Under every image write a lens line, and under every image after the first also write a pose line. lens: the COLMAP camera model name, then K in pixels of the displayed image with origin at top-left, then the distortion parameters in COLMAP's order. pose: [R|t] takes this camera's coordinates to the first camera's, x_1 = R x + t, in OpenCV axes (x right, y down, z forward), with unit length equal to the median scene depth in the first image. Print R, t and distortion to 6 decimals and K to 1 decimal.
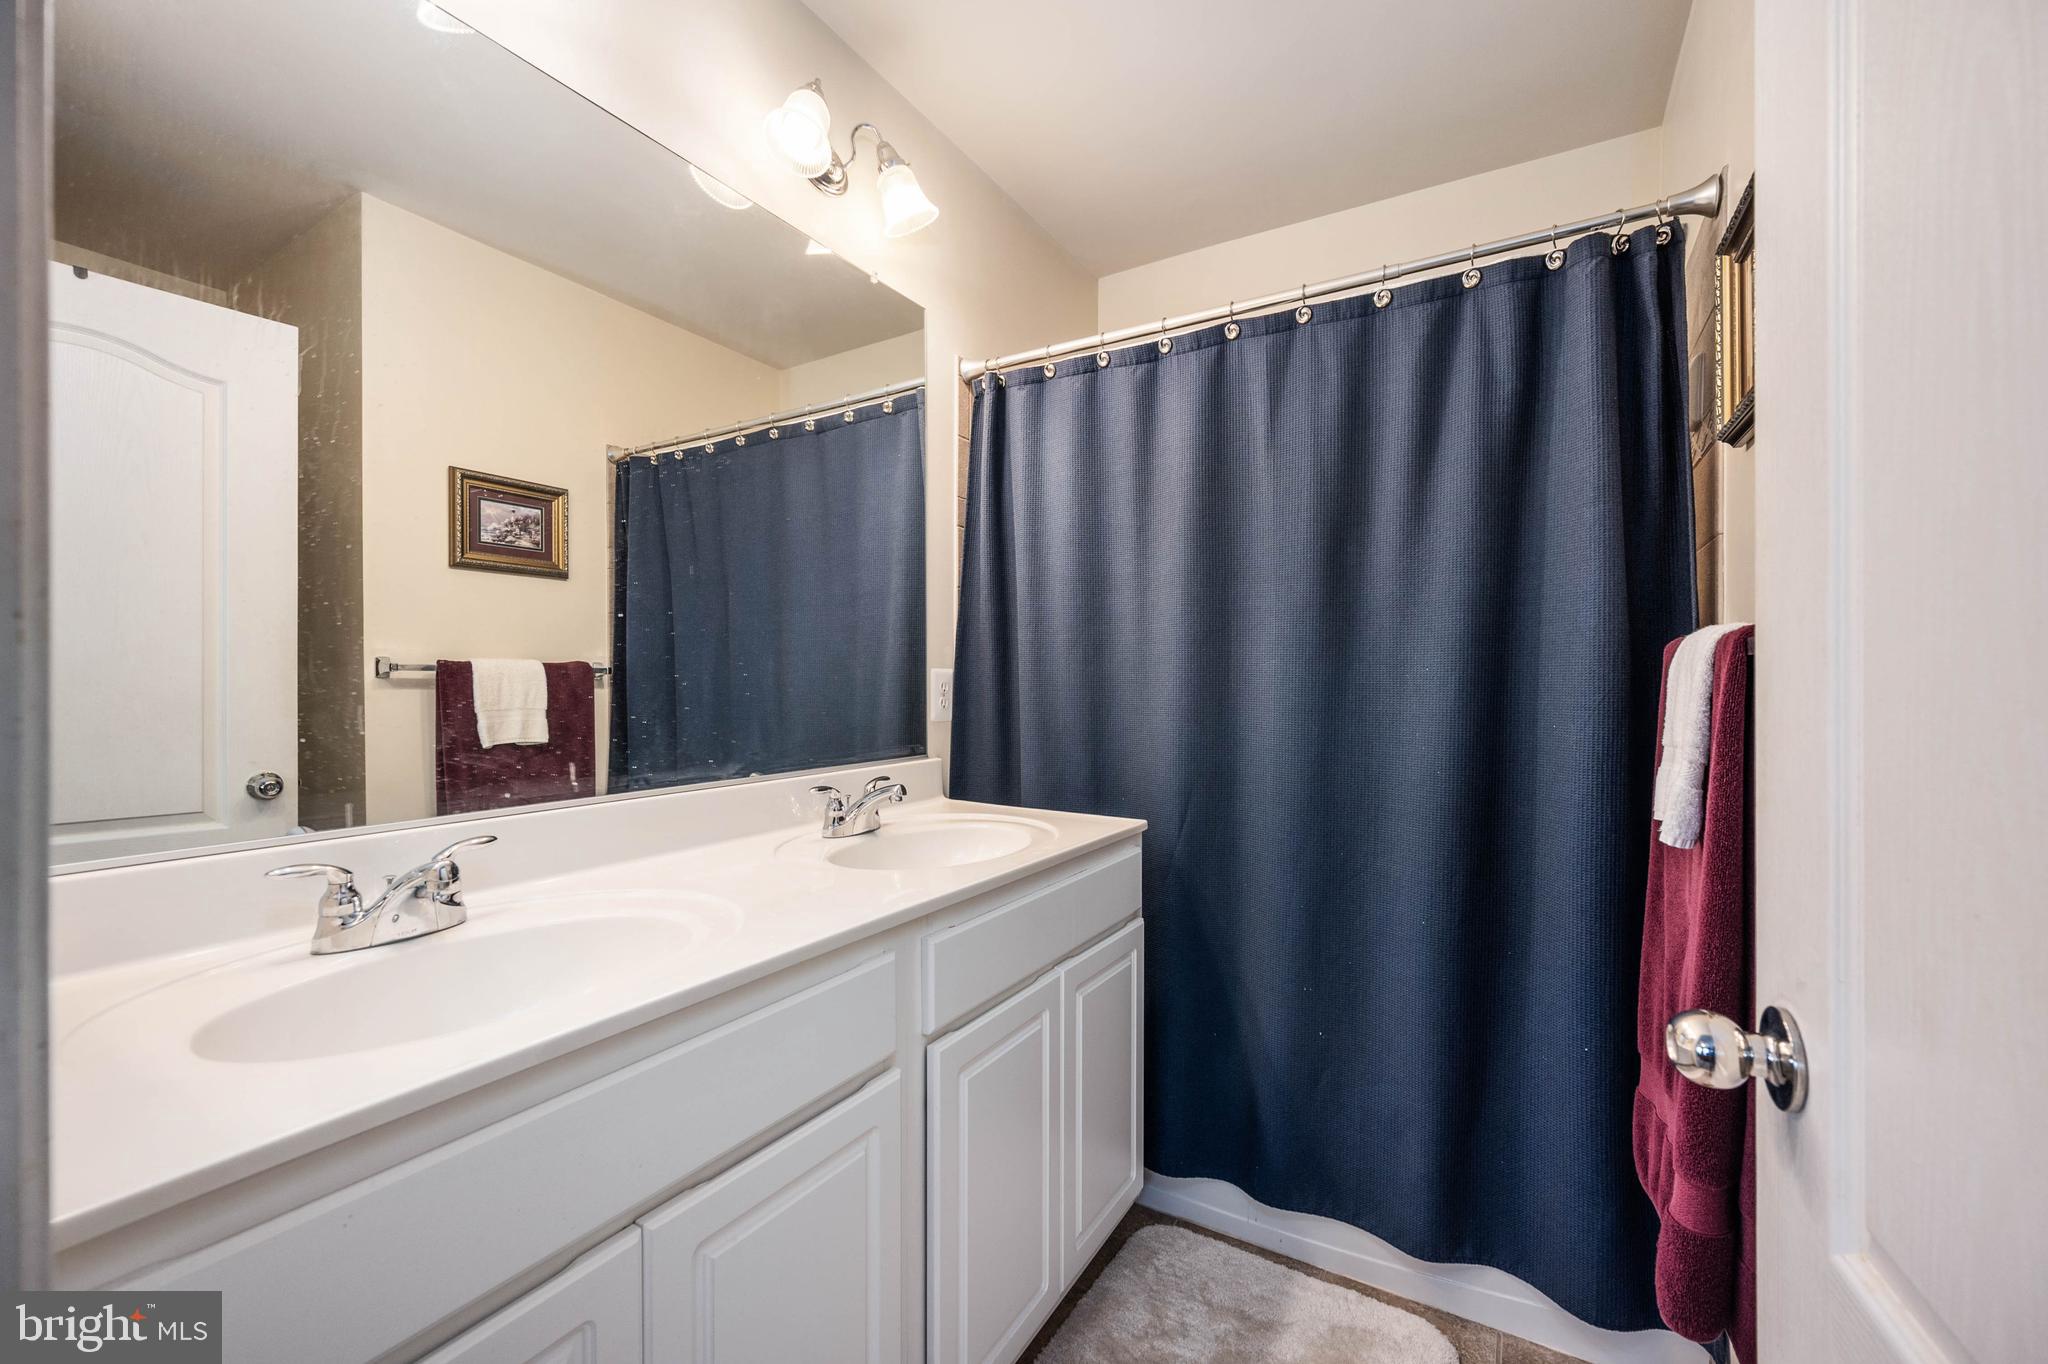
lens RADIAL K [[829.4, 0, 1023.4], [0, 829.4, 684.3], [0, 0, 1]] dist [0.000694, 0.000110]
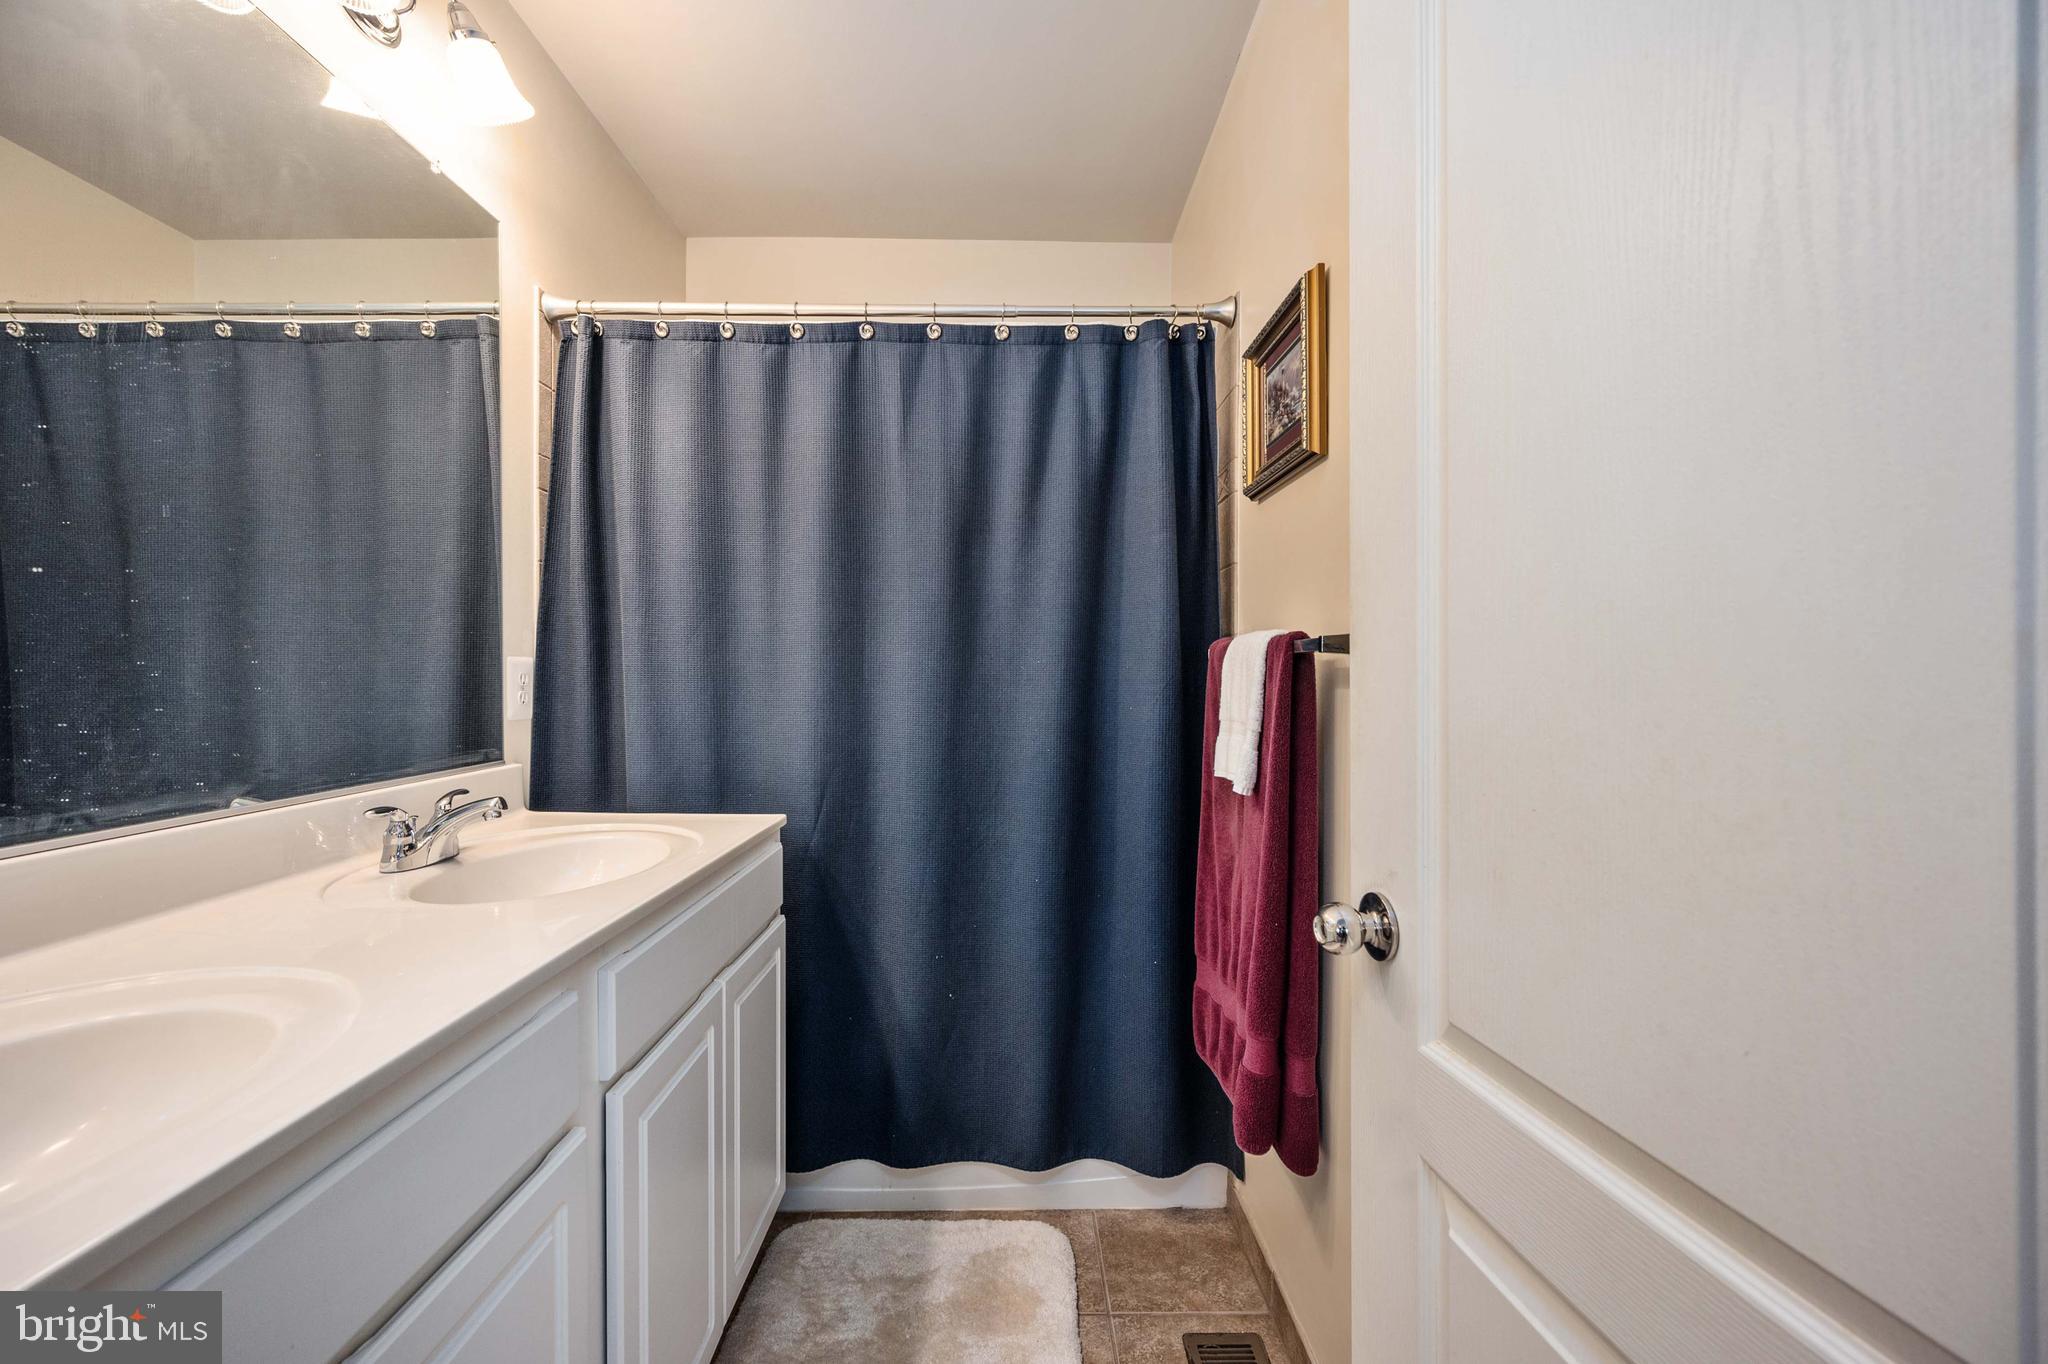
lens RADIAL K [[829.4, 0, 1013.2], [0, 829.4, 679.7], [0, 0, 1]] dist [0.000694, 0.000110]
pose [[0.851109, -0.003774, 0.524975, -0.148049], [0.001993, 0.999990, 0.003958, 0.002166], [-0.524985, -0.002323, 0.851108, 0.032140]]
